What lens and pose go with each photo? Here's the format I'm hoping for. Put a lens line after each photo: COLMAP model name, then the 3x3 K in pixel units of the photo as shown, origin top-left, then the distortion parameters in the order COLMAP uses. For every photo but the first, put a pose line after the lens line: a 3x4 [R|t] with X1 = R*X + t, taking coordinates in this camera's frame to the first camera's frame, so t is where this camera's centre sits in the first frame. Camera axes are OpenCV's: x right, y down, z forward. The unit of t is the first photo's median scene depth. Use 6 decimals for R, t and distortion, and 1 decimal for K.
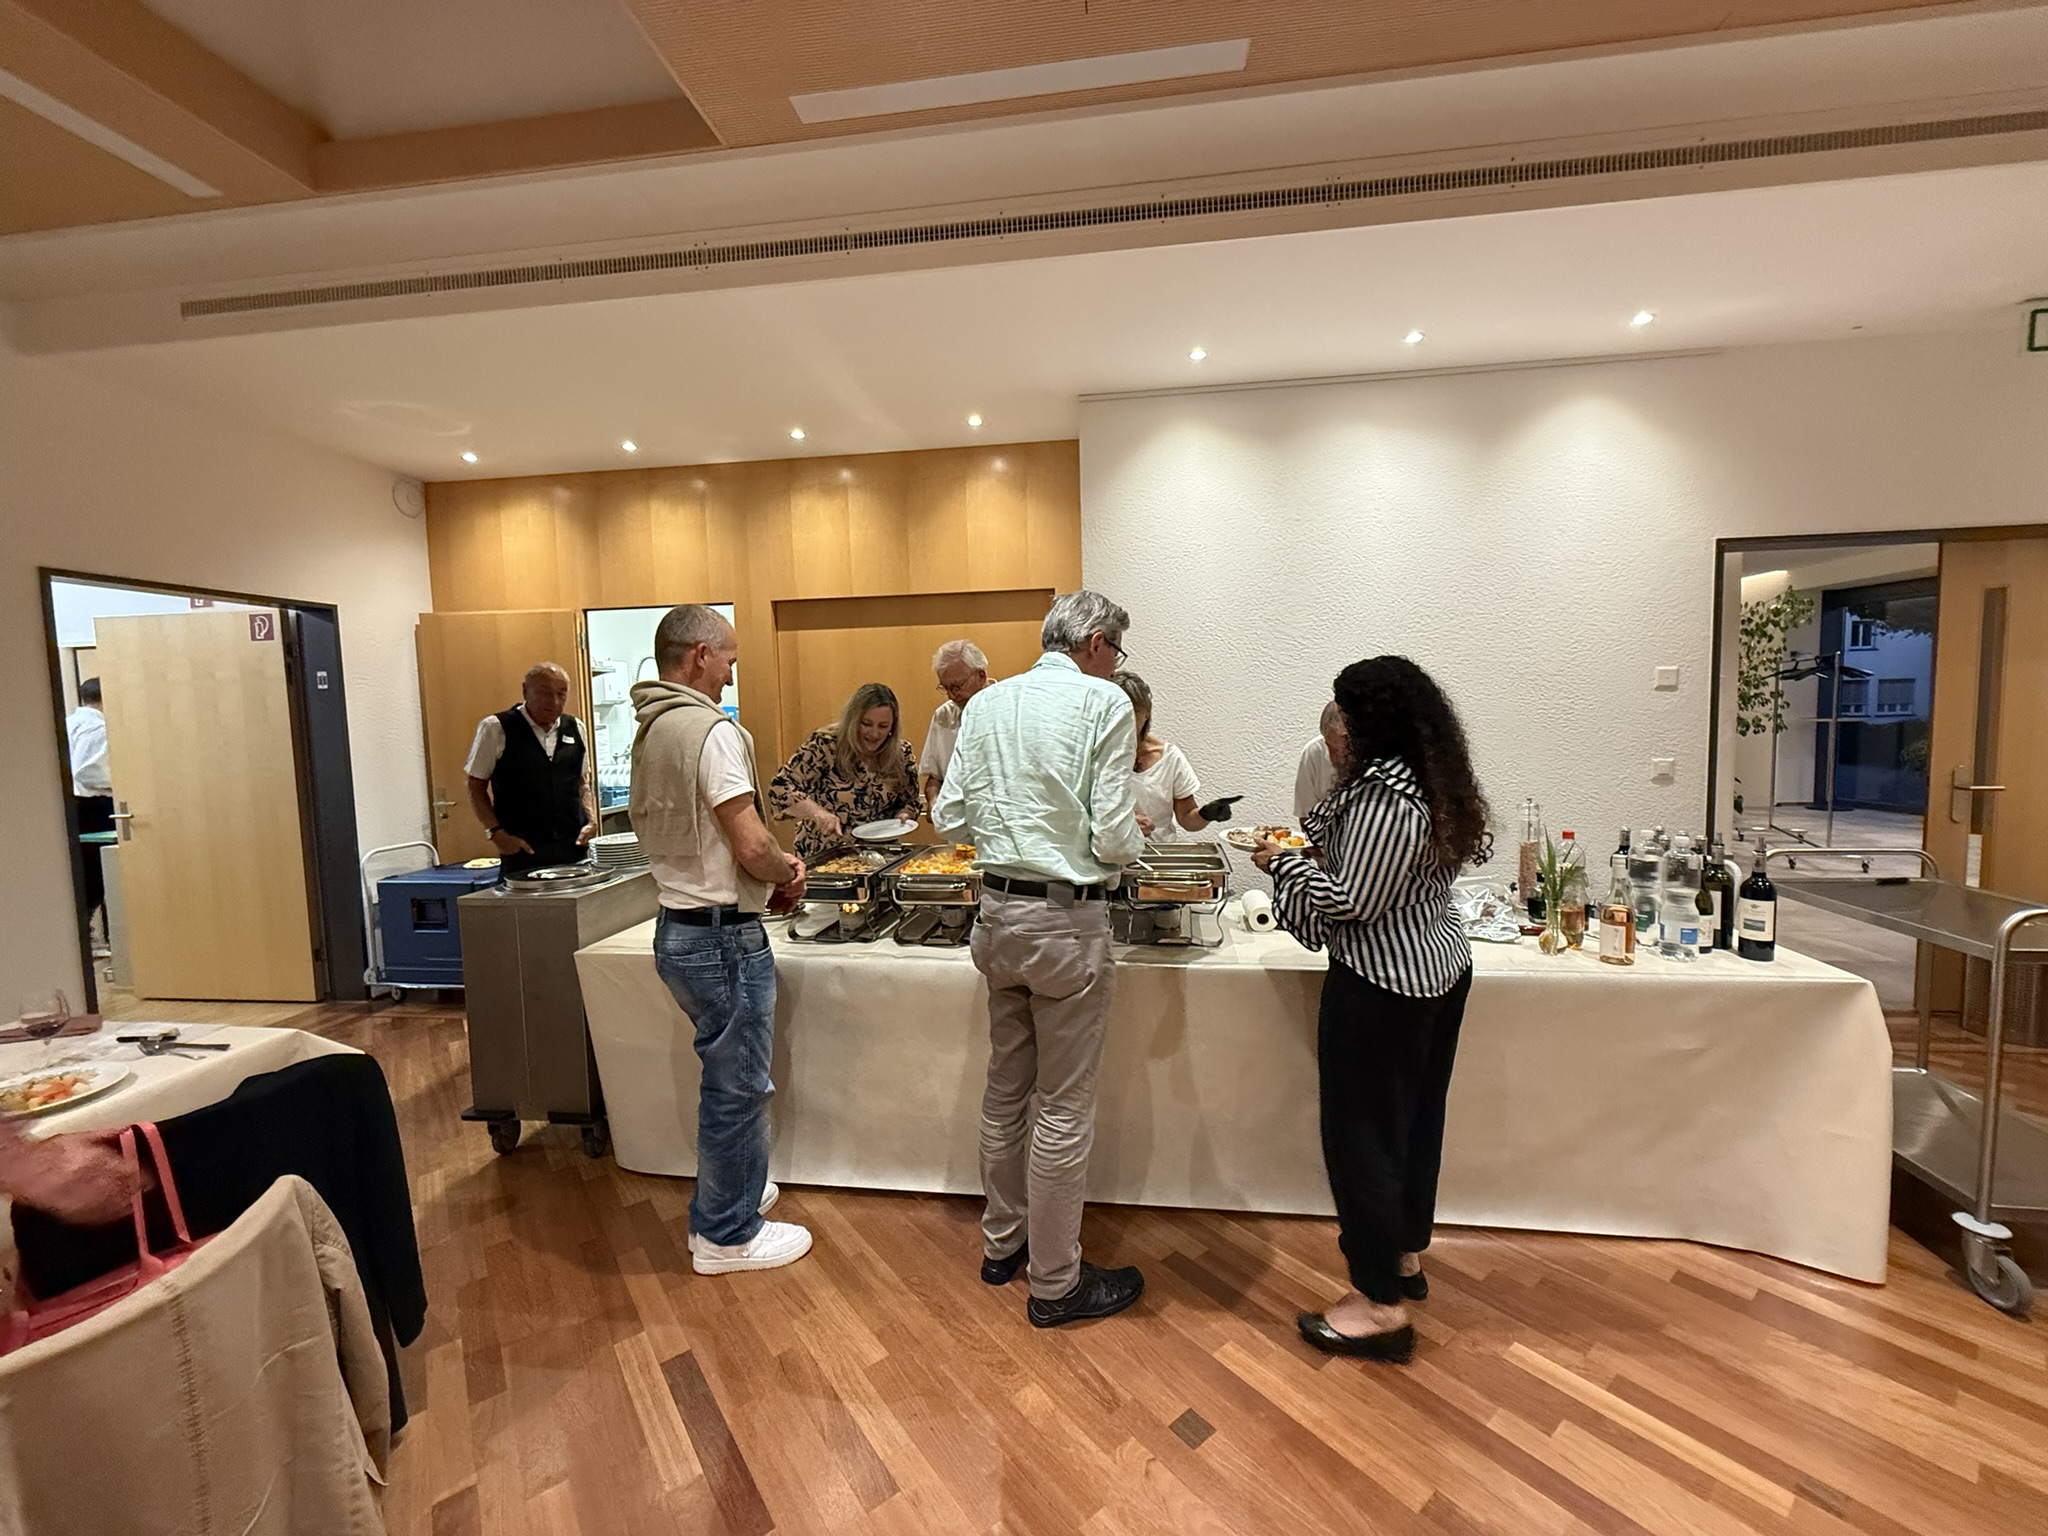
lens RADIAL K [[828.1, 0, 1022.3], [0, 828.1, 770.6], [0, 0, 1]] dist [0.000434, 0.000026]
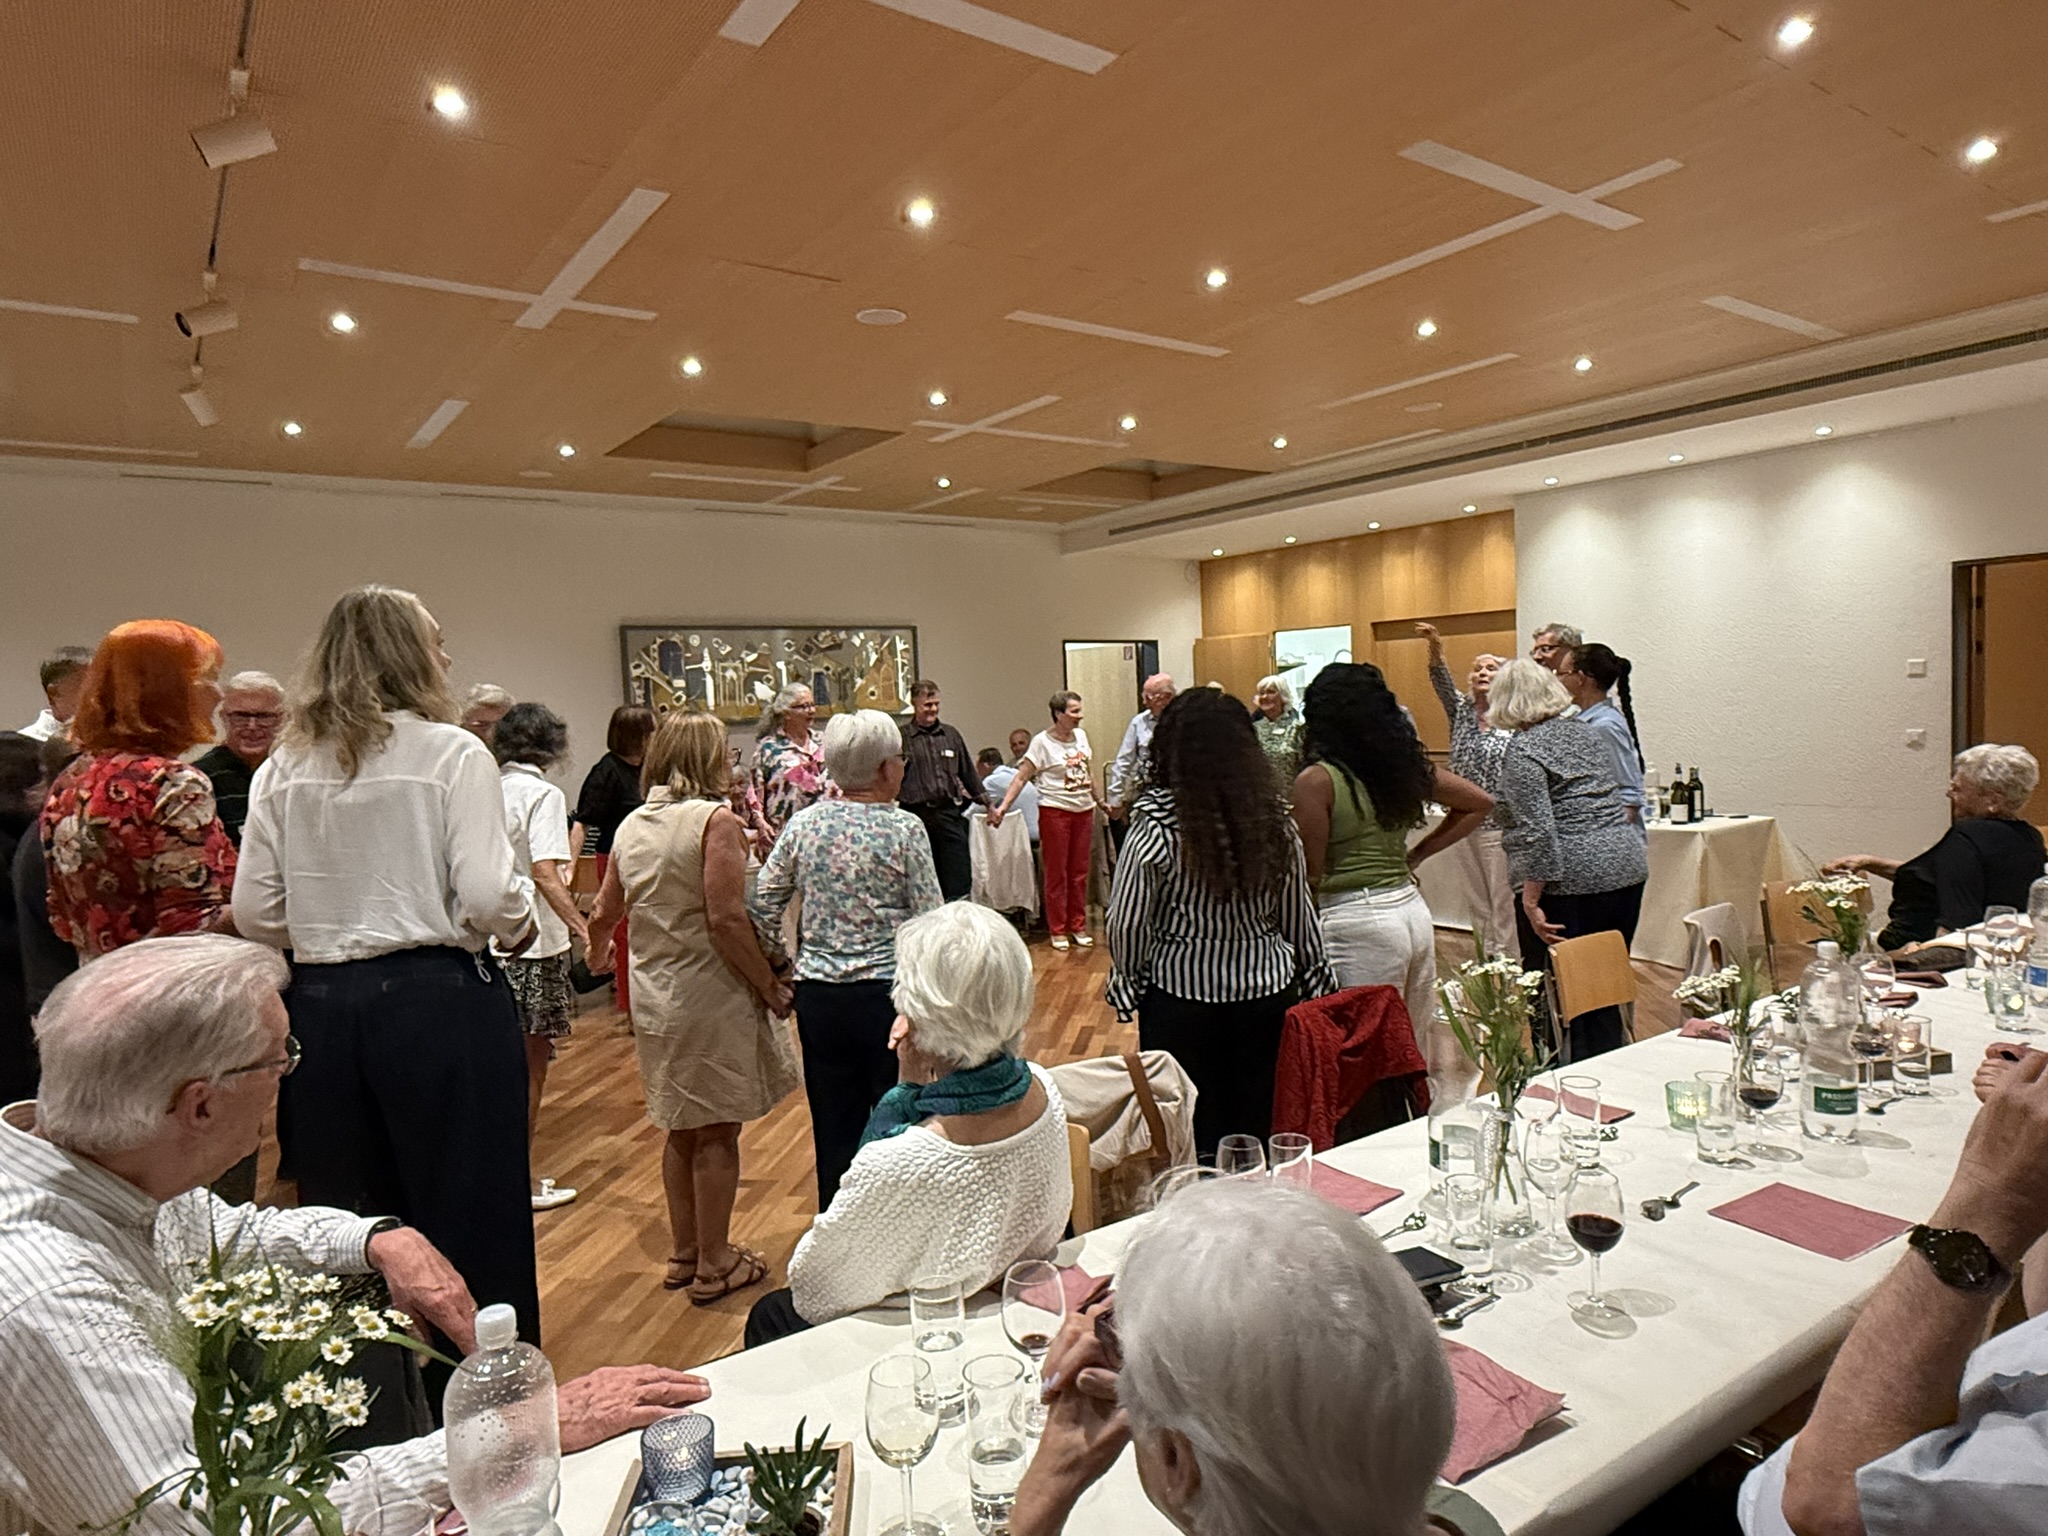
lens RADIAL K [[1239.6, 0, 1026.7], [0, 1239.6, 771.6], [0, 0, 1]] dist [0.001860, -0.000707]
pose [[0.680557, 0.042070, -0.731486, 0.976408], [-0.034643, 0.999081, 0.025229, 0.040107], [0.731875, 0.008171, 0.681390, -1.064372]]
